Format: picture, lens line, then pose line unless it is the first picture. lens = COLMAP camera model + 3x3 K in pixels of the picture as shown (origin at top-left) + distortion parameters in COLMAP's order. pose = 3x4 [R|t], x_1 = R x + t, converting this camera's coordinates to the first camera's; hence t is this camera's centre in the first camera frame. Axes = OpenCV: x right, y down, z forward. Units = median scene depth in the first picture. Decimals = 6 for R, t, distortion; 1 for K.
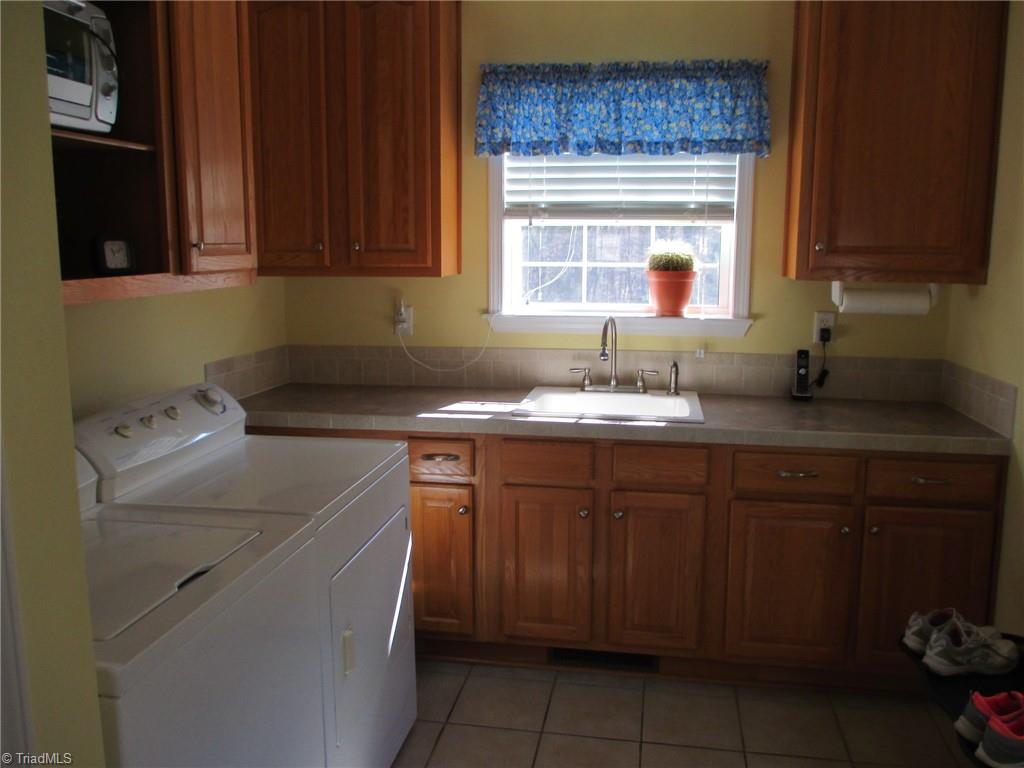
lens RADIAL K [[844.7, 0, 513.1], [0, 844.7, 363.7], [0, 0, 1]] dist [-0.041711, 0.009442]
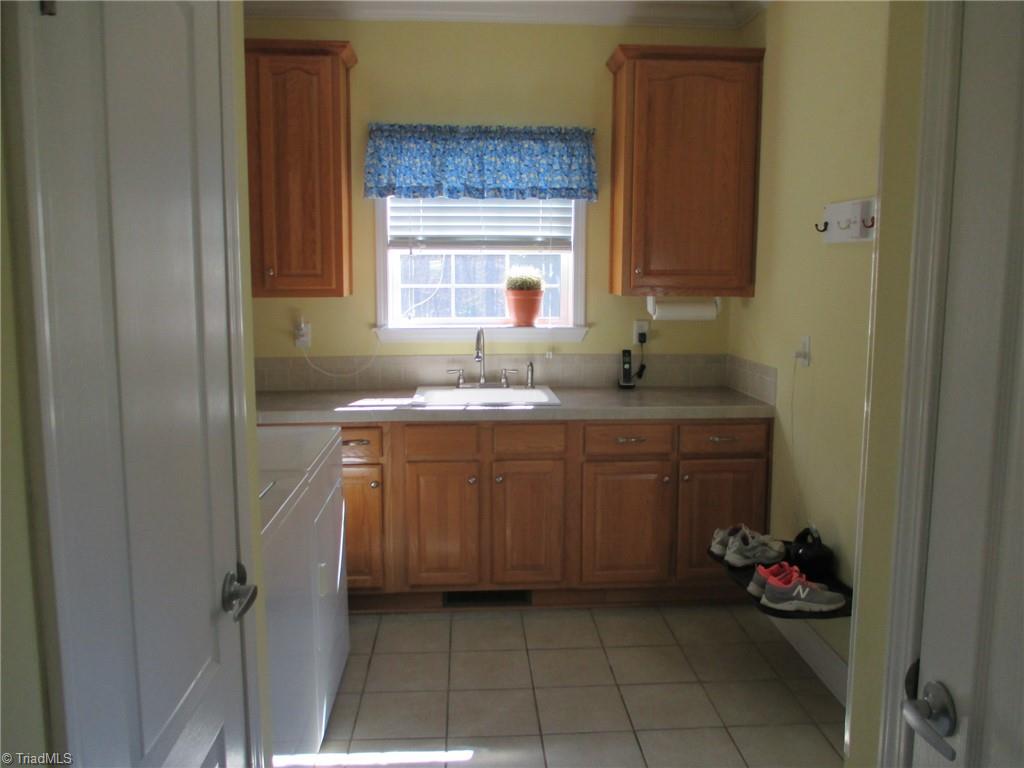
lens RADIAL K [[844.7, 0, 513.1], [0, 844.7, 363.7], [0, 0, 1]] dist [-0.041711, 0.009442]
pose [[0.972760, -0.029033, 0.229988, -0.129707], [0.035149, 0.999128, -0.022538, 0.029049], [-0.229133, 0.030008, 0.972932, -0.234222]]
